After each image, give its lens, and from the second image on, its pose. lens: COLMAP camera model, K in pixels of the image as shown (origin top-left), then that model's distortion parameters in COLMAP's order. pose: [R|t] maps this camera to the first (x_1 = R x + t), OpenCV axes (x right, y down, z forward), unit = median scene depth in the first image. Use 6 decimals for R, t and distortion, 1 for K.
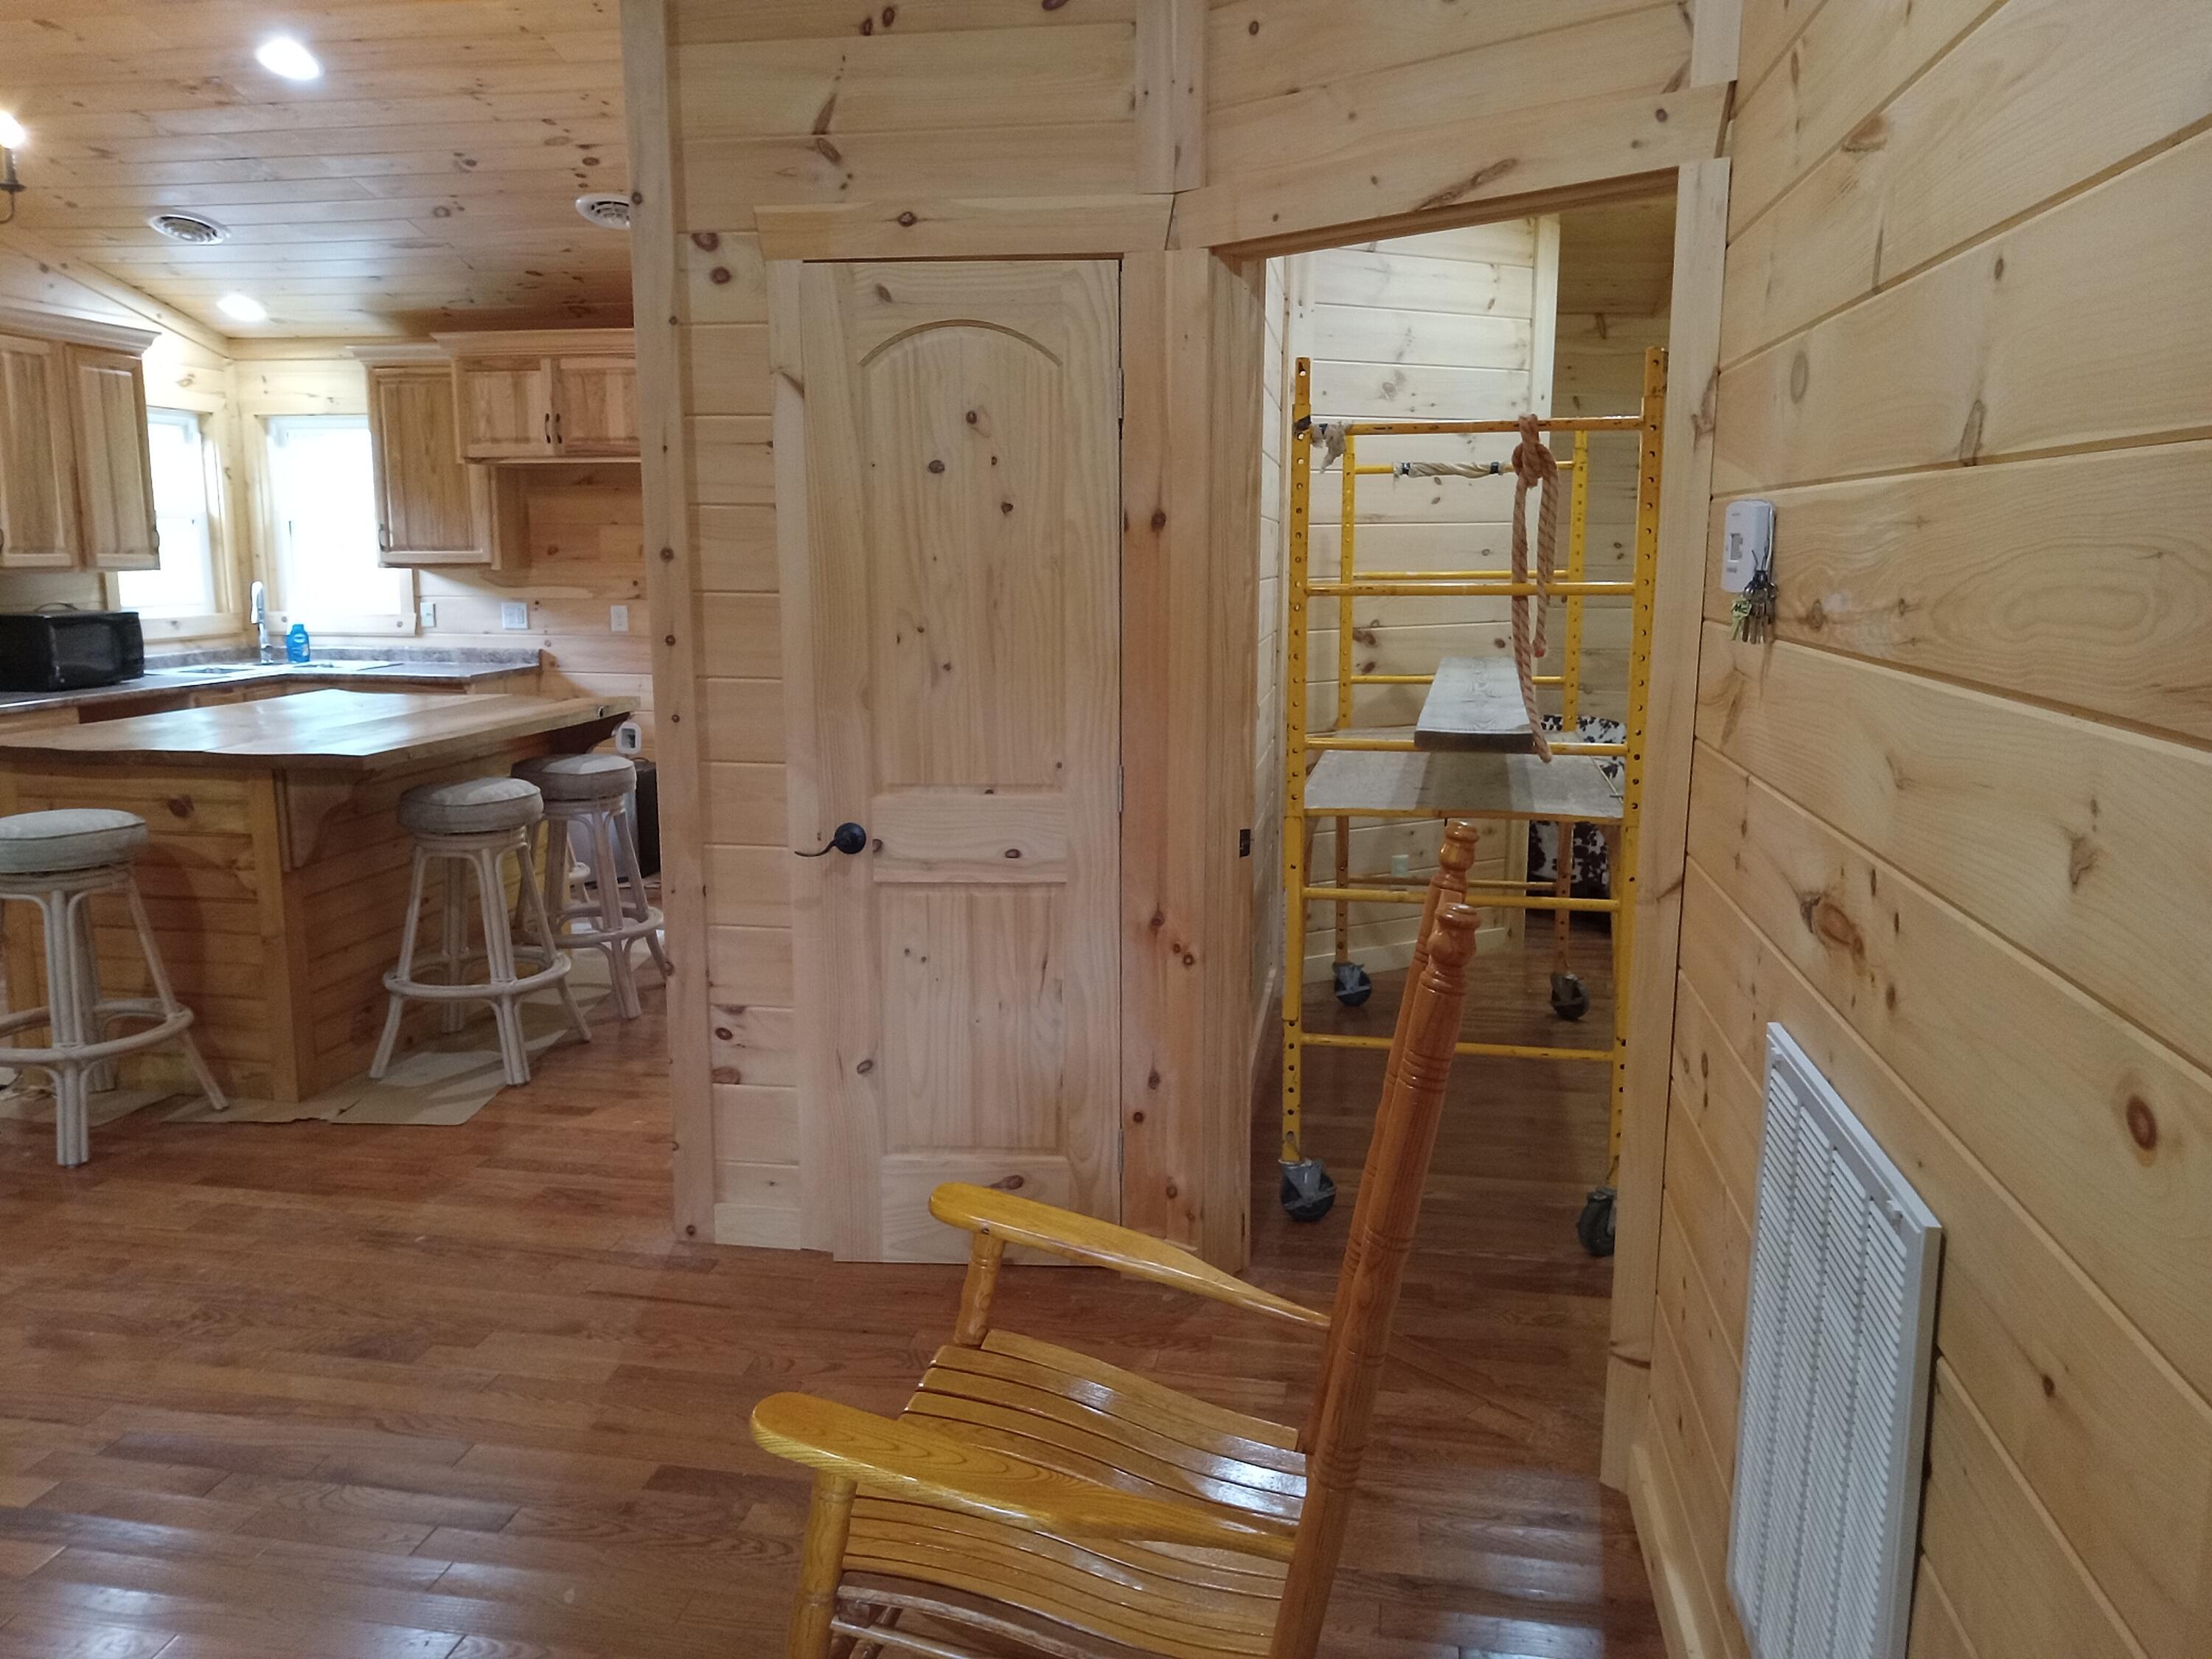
lens RADIAL K [[1663.9, 0, 1106.0], [0, 1663.9, 829.5], [0, 0, 1]] dist [-0.010970, -0.007093]
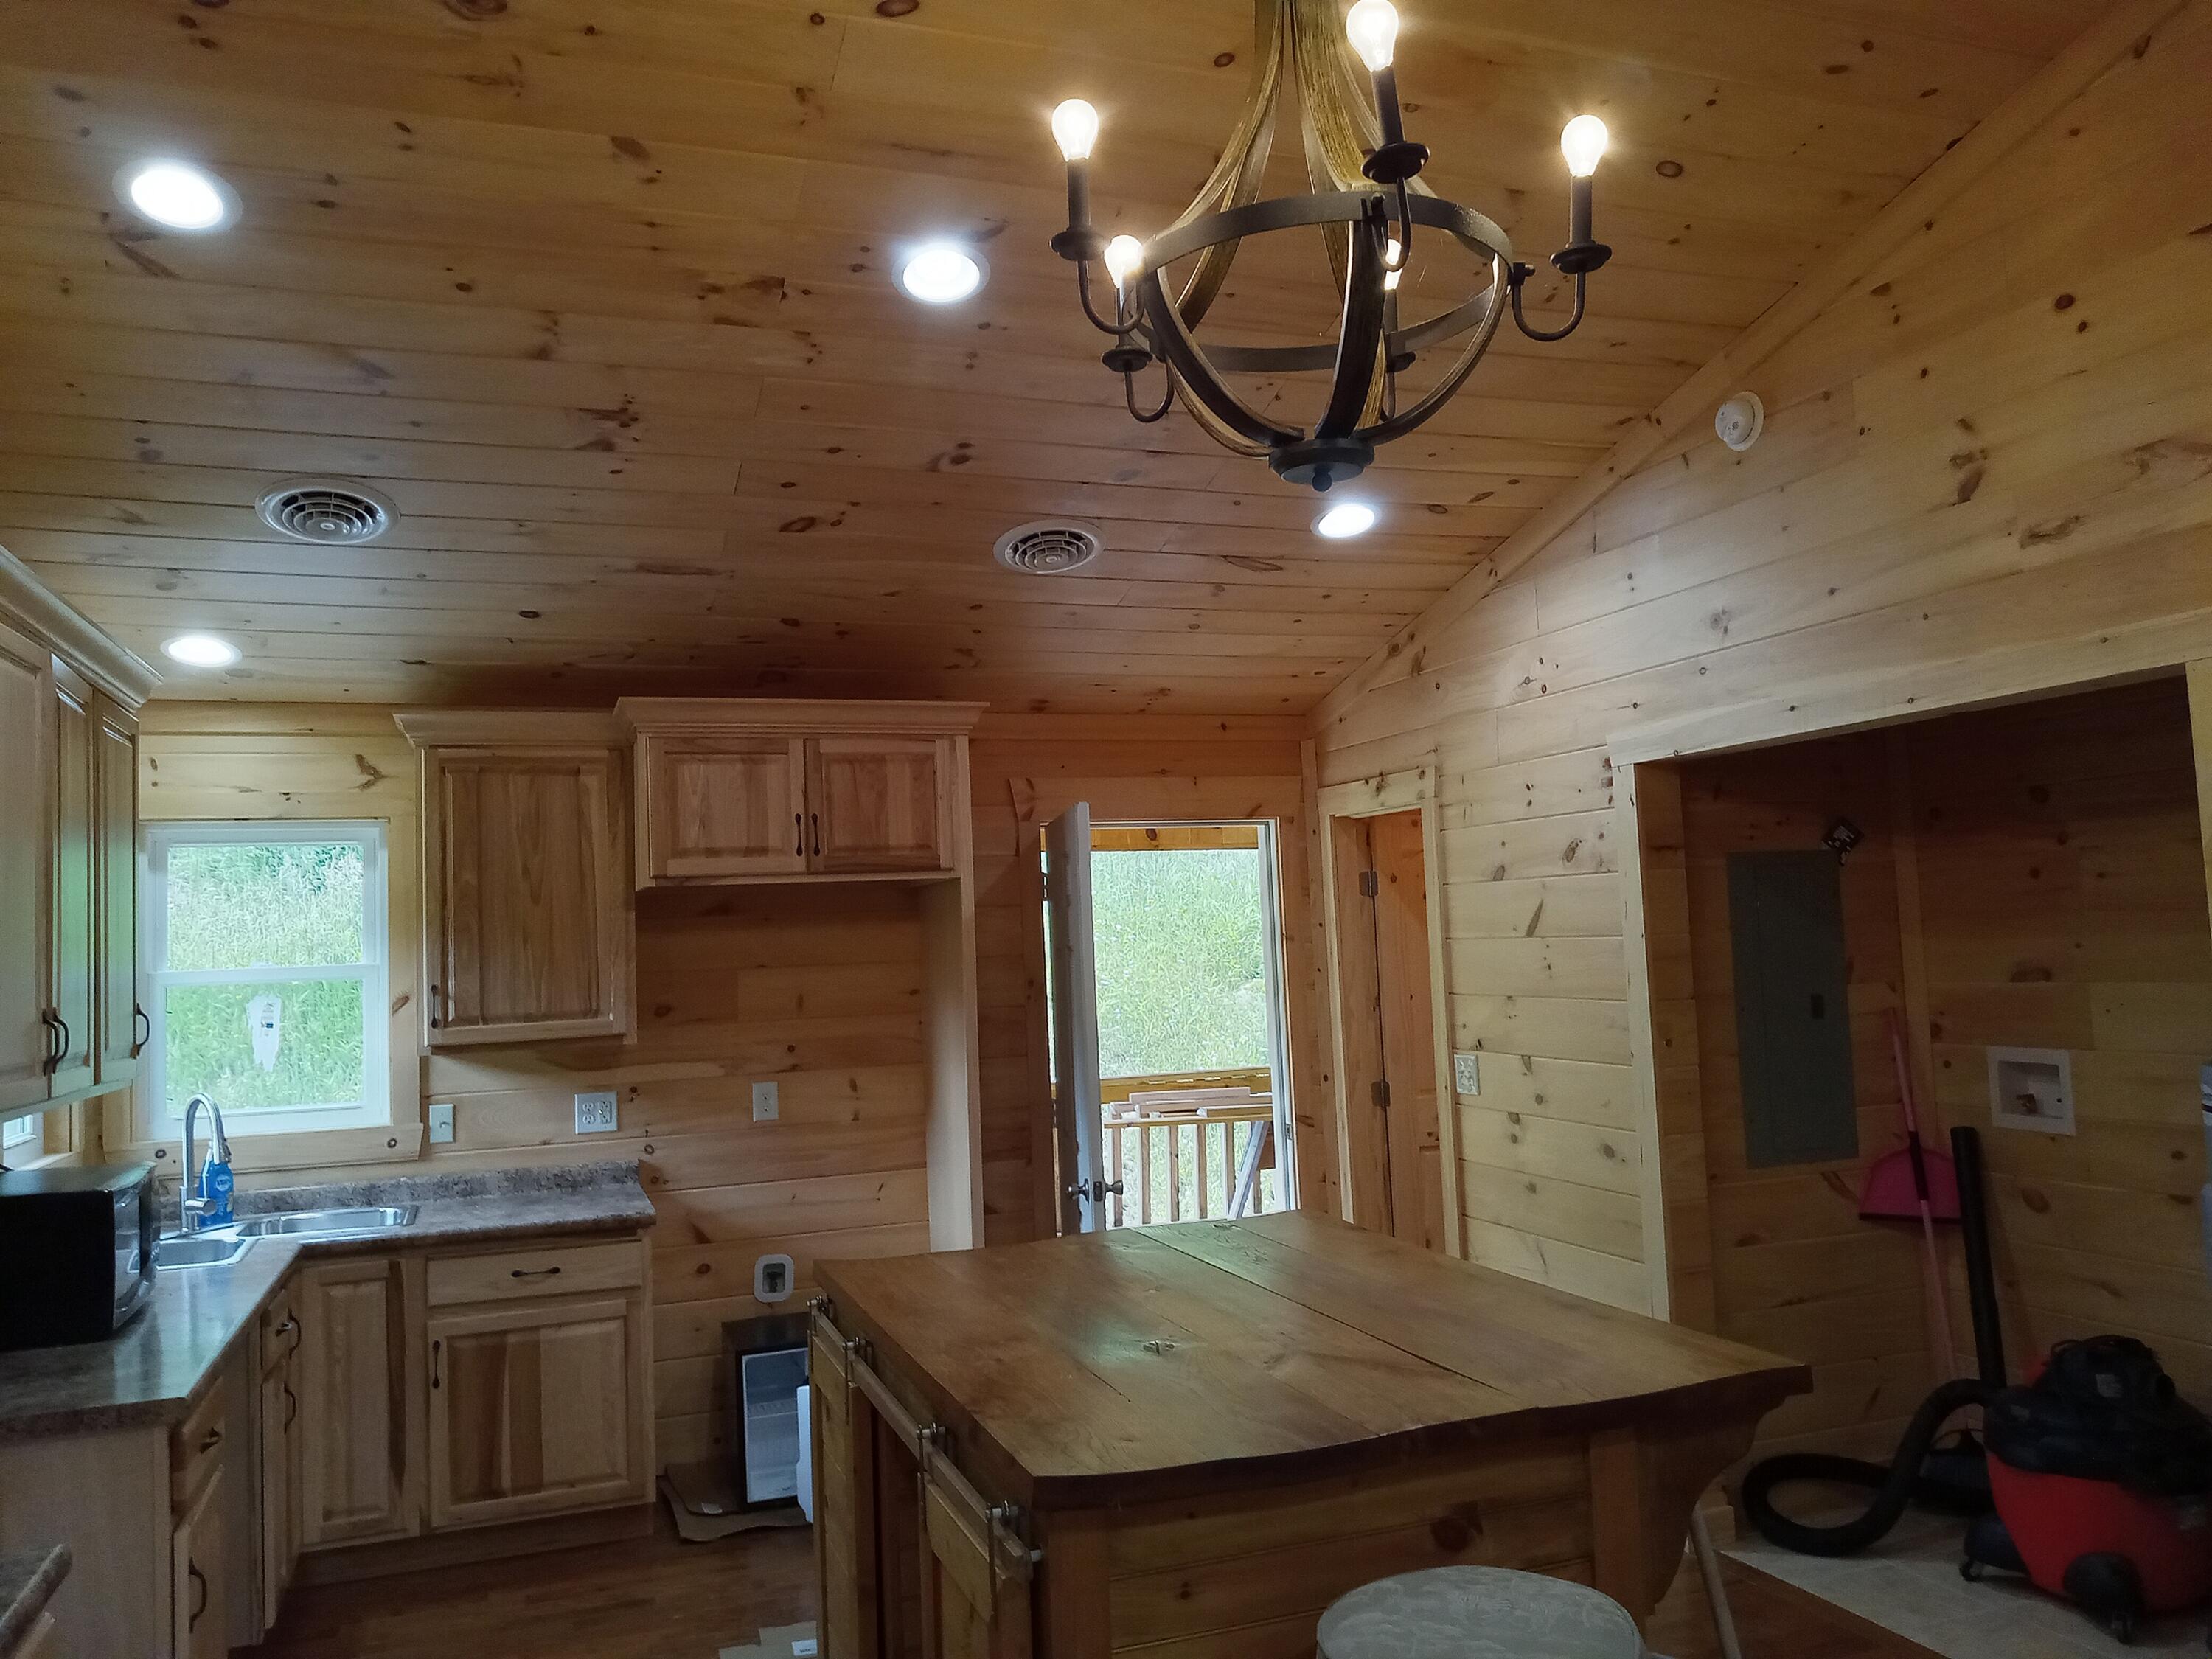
lens RADIAL K [[1637.0, 0, 1098.1], [0, 1637.0, 827.3], [0, 0, 1]] dist [0.059759, -0.106284]
pose [[0.870488, -0.006590, 0.492145, -0.532764], [0.128954, 0.968035, -0.215127, -0.075460], [-0.474996, 0.250730, 0.843513, 0.337675]]
